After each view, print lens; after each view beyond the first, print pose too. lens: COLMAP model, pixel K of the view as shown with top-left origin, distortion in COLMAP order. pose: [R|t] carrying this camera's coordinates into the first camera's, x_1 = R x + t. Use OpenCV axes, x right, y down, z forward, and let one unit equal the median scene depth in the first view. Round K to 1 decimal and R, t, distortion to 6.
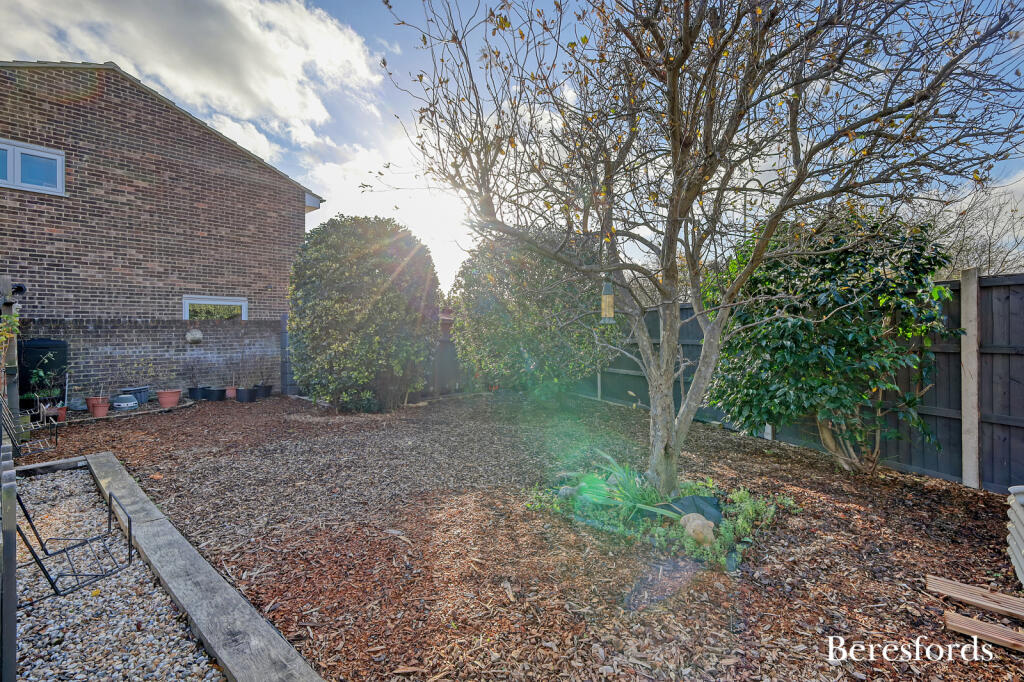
lens RADIAL K [[448.3, 0, 515.2], [0, 448.3, 330.3], [0, 0, 1]] dist [0.005086, -0.000183]
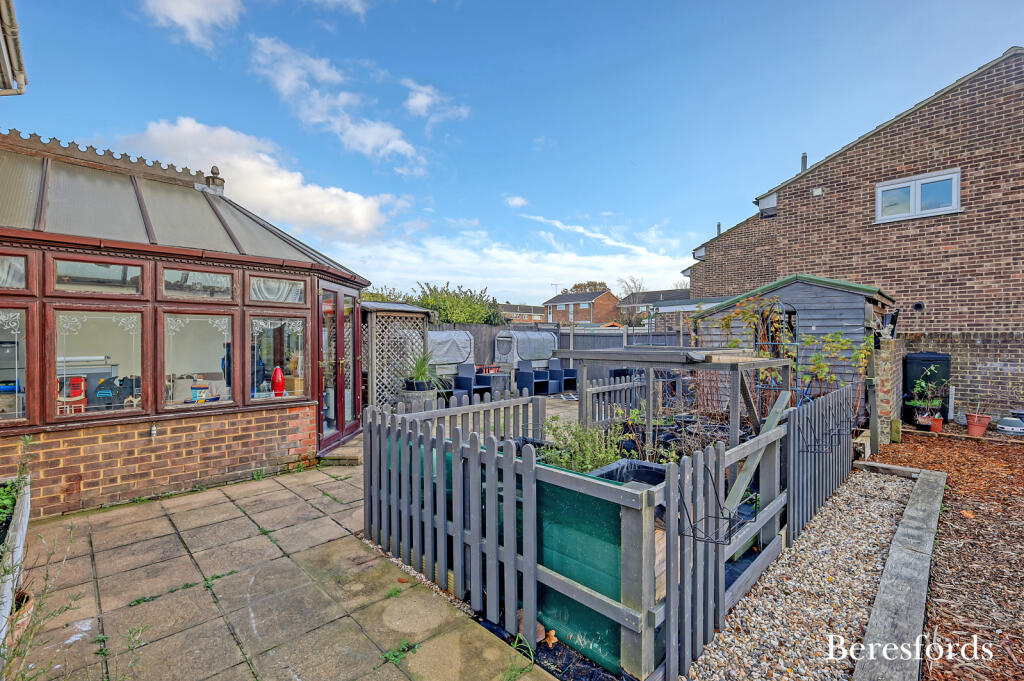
lens RADIAL K [[448.3, 0, 507.2], [0, 448.3, 339.1], [0, 0, 1]] dist [0.005086, -0.000183]
pose [[-0.078403, 0.011909, -0.996851, 0.176833], [0.002448, 0.999928, 0.011753, -0.043543], [0.996919, -0.001519, -0.078426, 0.112548]]
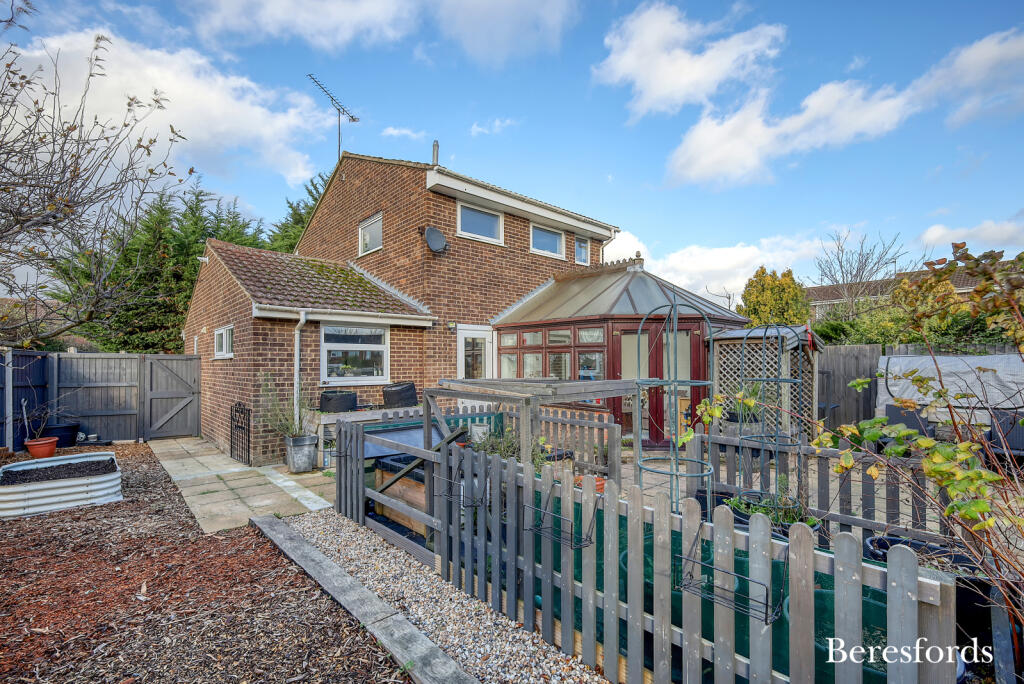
lens RADIAL K [[448.3, 0, 508.3], [0, 448.3, 362.0], [0, 0, 1]] dist [0.005086, -0.000183]
pose [[-0.993451, 0.006220, 0.114091, -0.774668], [0.005955, 0.999979, -0.002662, -0.047626], [-0.114105, -0.001965, -0.993467, 1.225795]]
